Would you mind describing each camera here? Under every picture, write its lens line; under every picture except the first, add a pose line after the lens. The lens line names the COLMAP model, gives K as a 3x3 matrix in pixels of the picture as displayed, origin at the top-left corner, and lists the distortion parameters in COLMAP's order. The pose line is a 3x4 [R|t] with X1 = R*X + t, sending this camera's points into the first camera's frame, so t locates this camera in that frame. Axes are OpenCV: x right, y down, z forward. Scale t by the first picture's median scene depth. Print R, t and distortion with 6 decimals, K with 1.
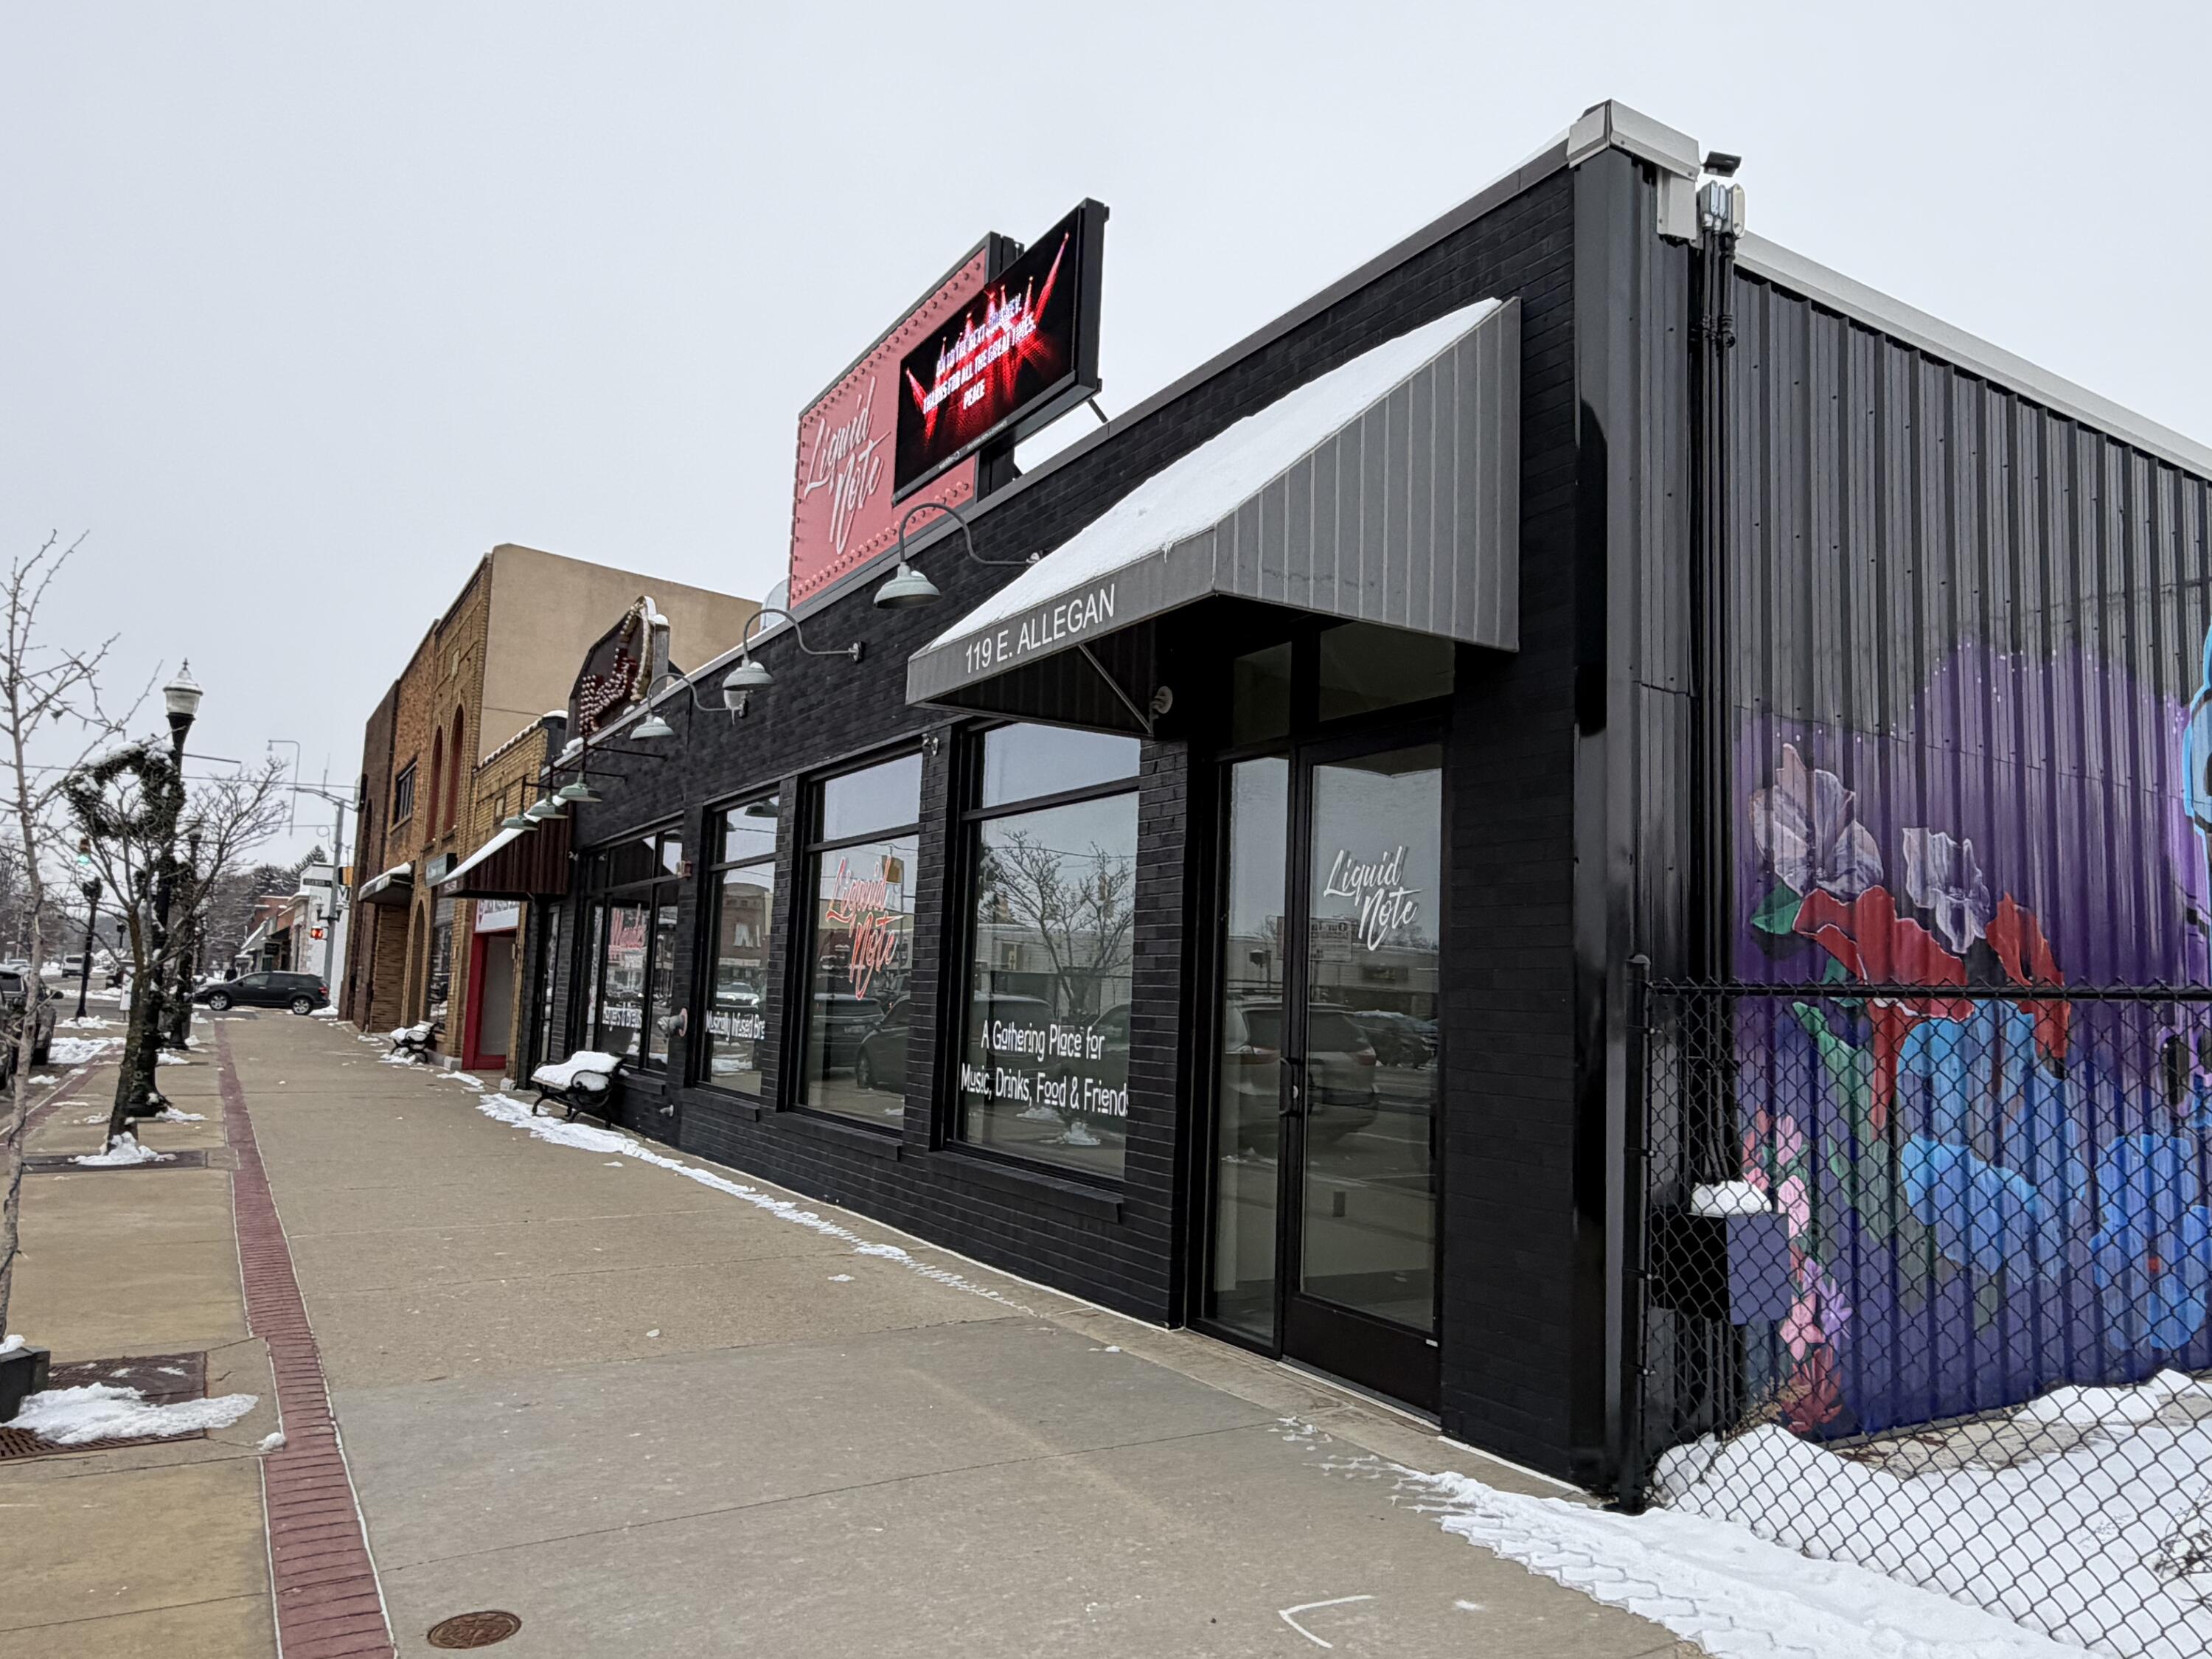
lens RADIAL K [[1485.9, 0, 1106.0], [0, 1485.9, 829.5], [0, 0, 1]] dist [-0.007851, -0.000816]
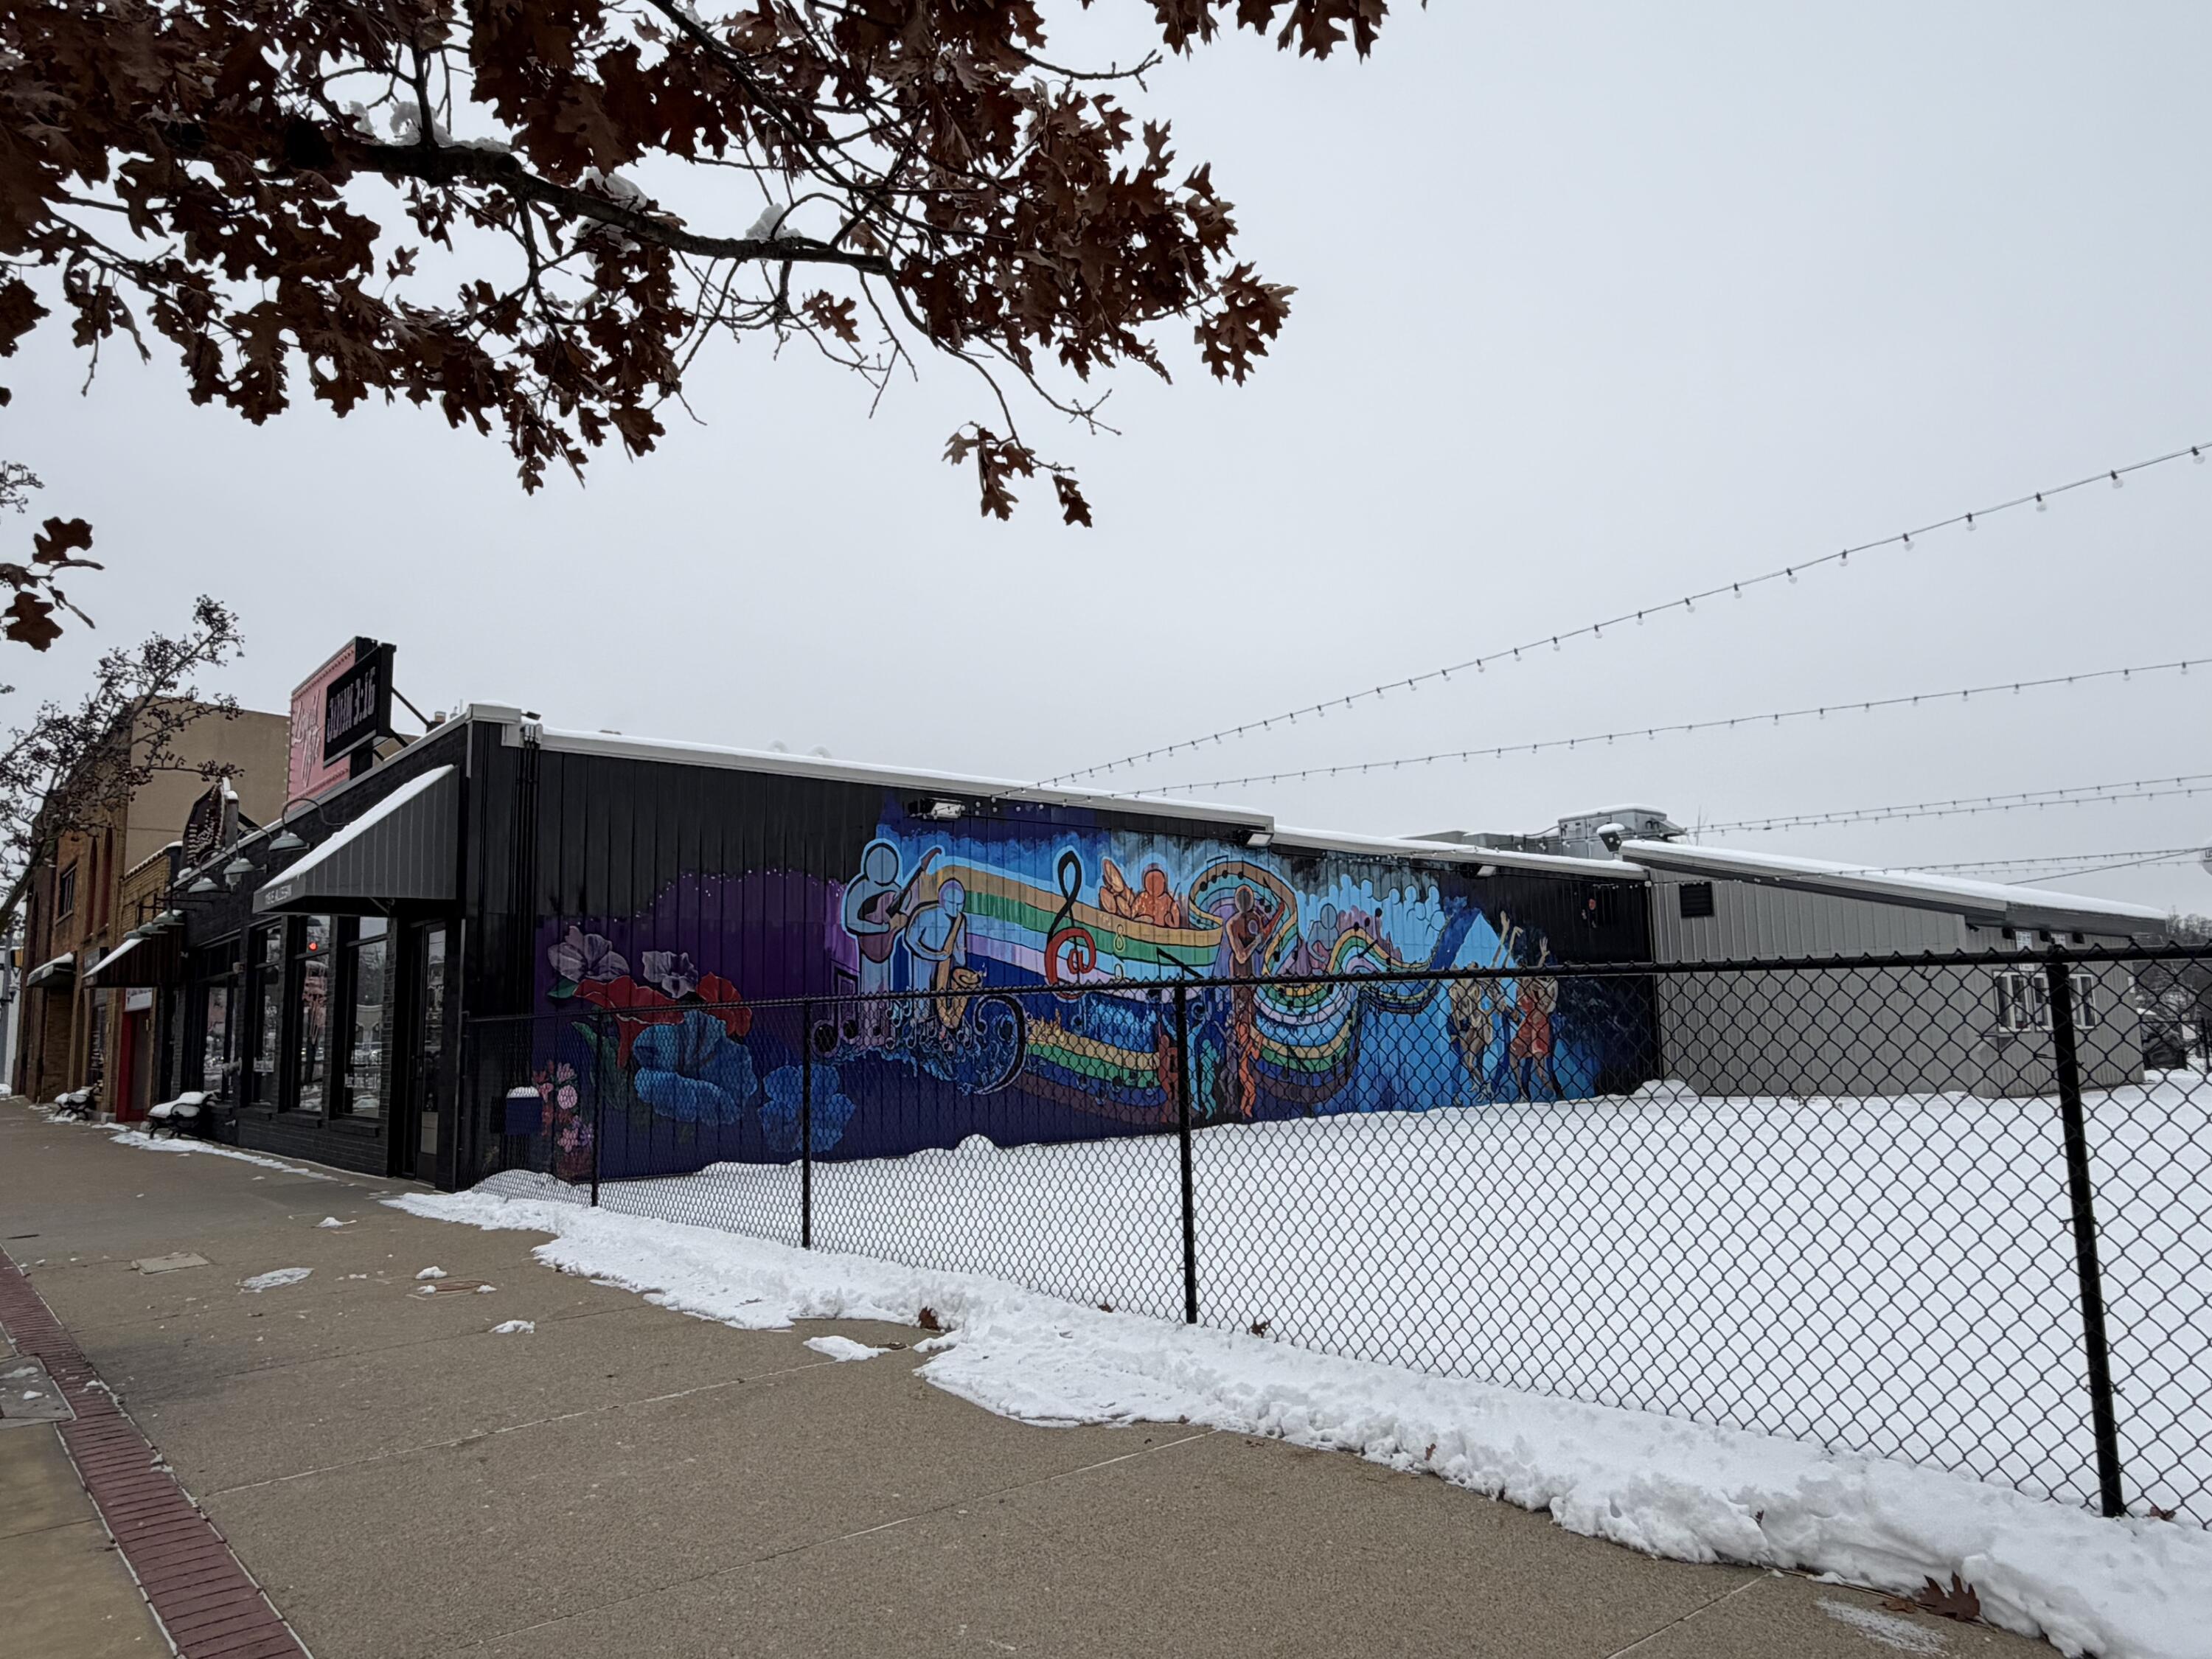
lens RADIAL K [[1462.7, 0, 1106.0], [0, 1462.7, 829.5], [0, 0, 1]] dist [-0.004325, 0.000988]
pose [[0.985656, -0.040044, 0.163947, 0.442571], [0.043005, 0.998969, -0.014552, -0.068629], [-0.163196, 0.021394, 0.986362, -0.800135]]
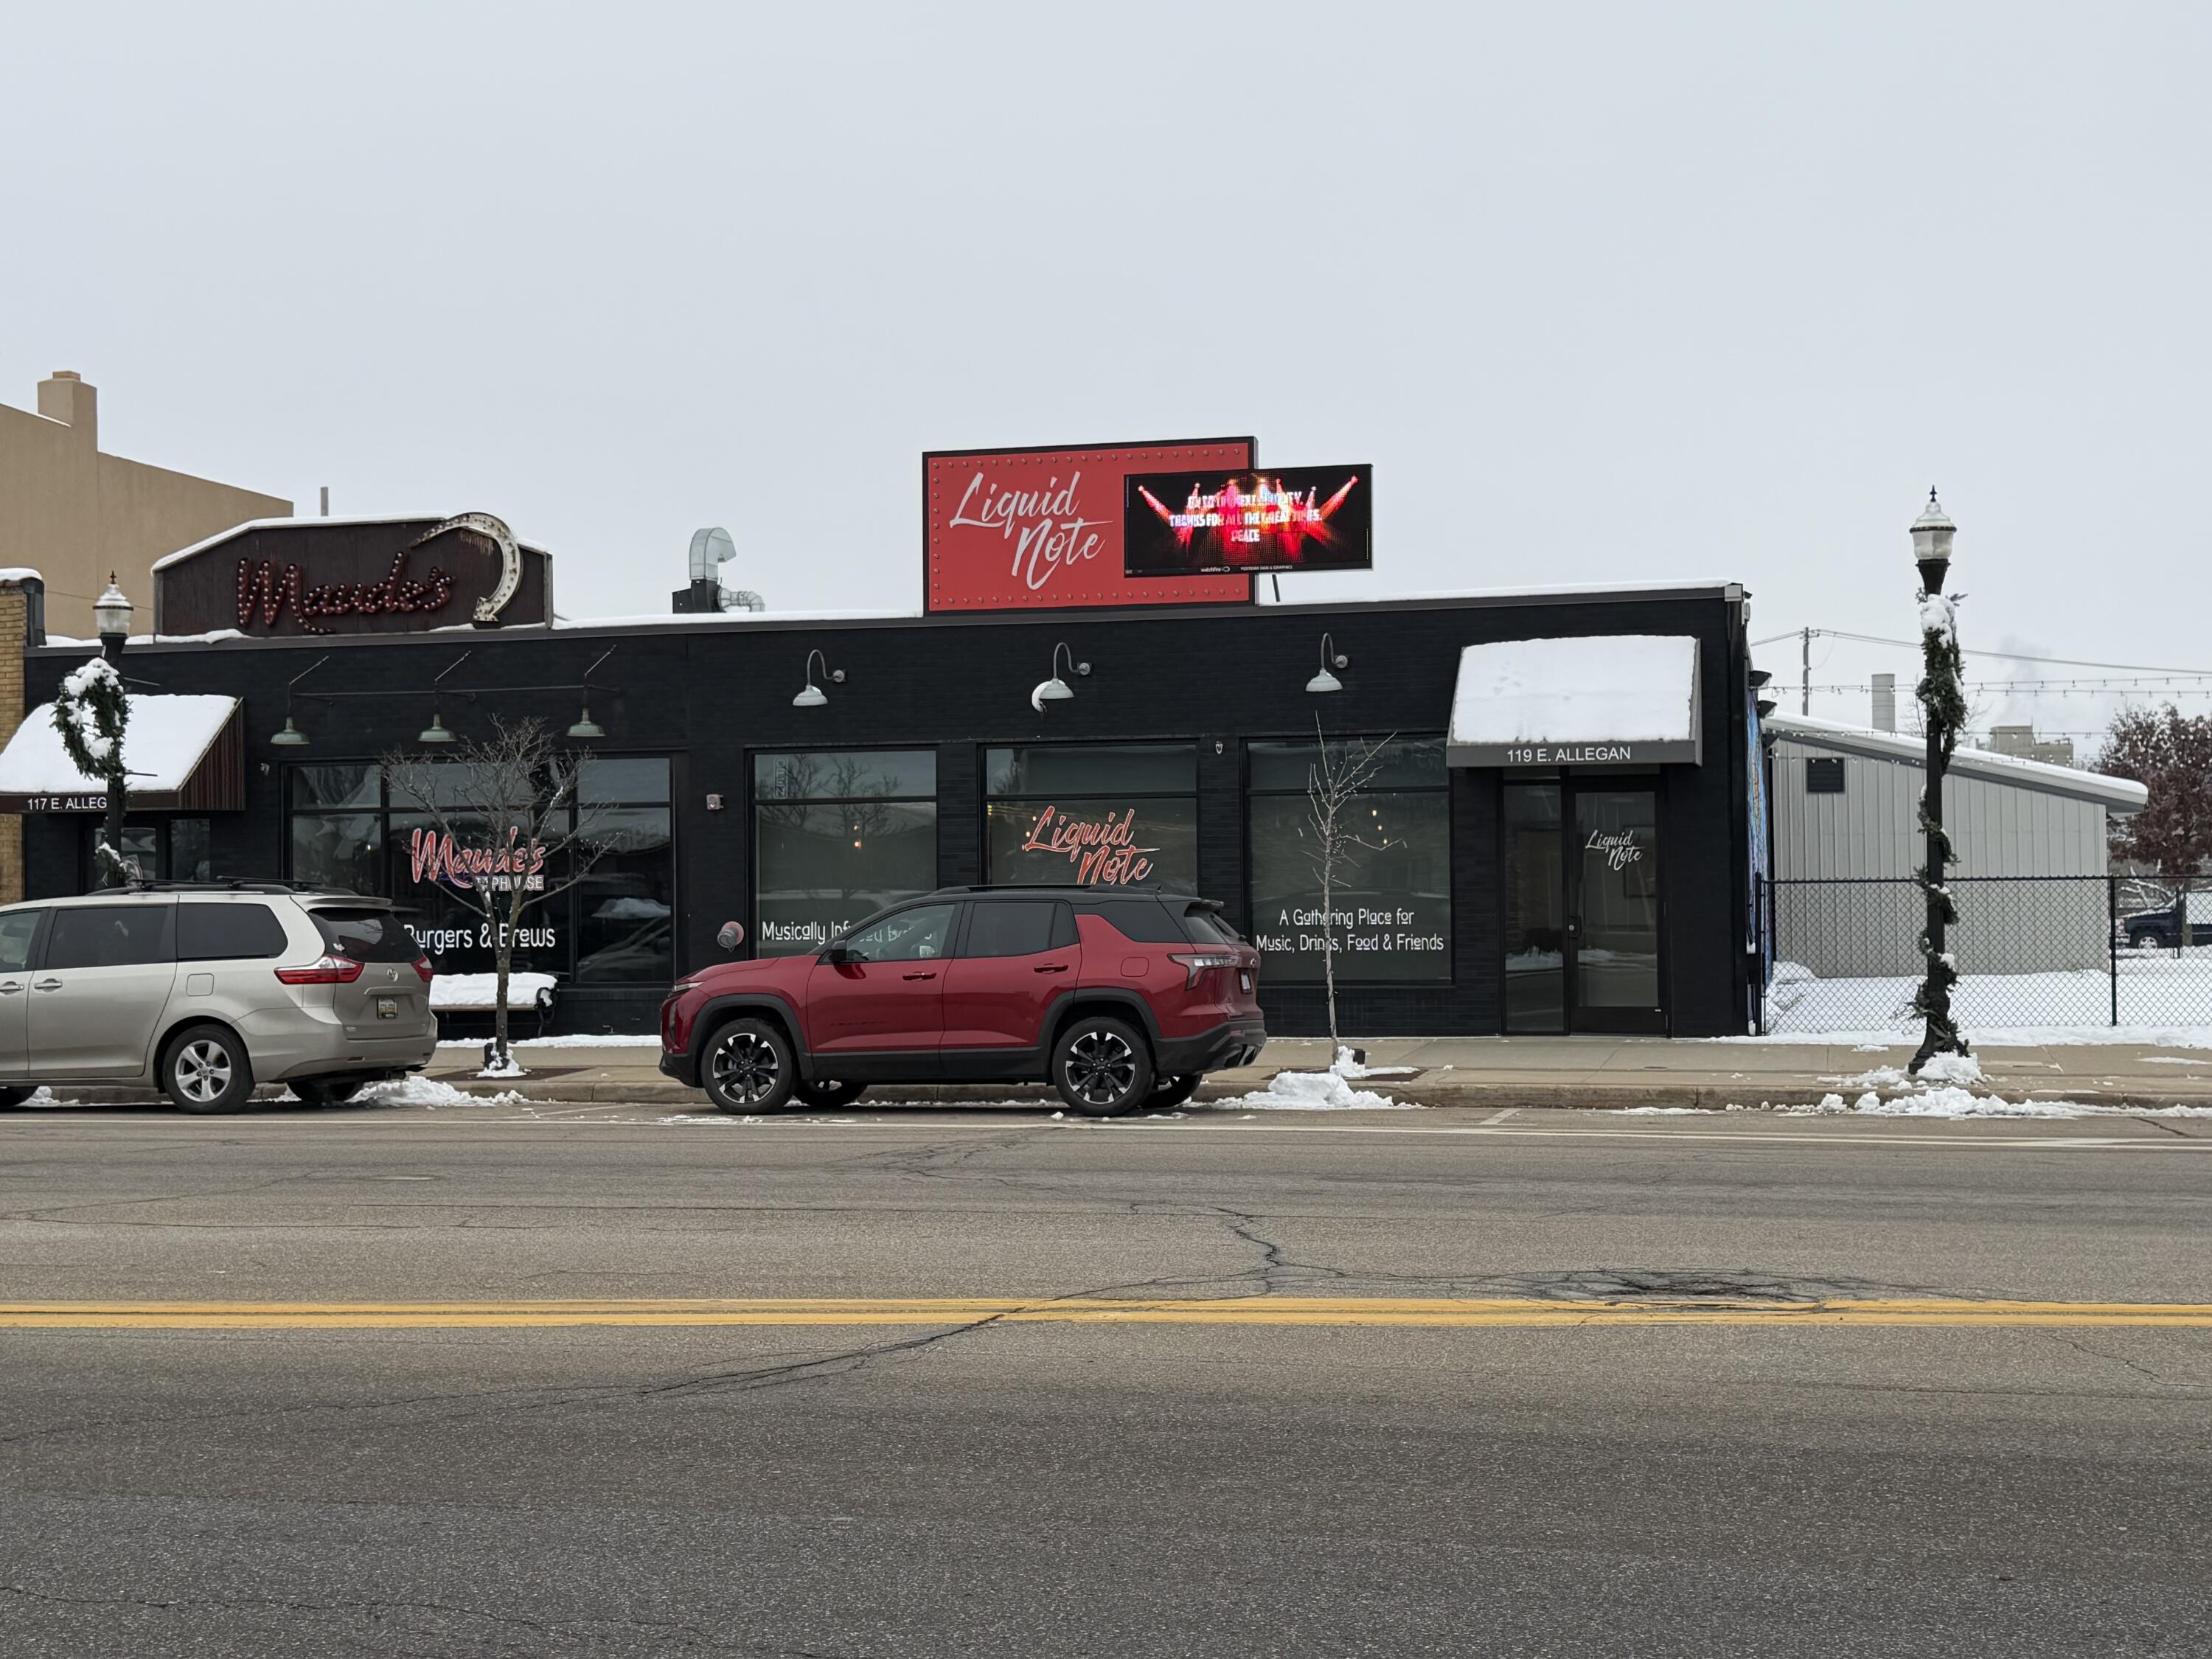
lens RADIAL K [[2875.6, 0, 1106.0], [0, 2875.6, 829.5], [0, 0, 1]] dist [0.151794, -0.004320]
pose [[0.697573, -0.027718, 0.715977, -2.014390], [-0.046040, 0.995452, 0.083395, -0.183197], [-0.715033, -0.091138, 0.693125, -0.919542]]
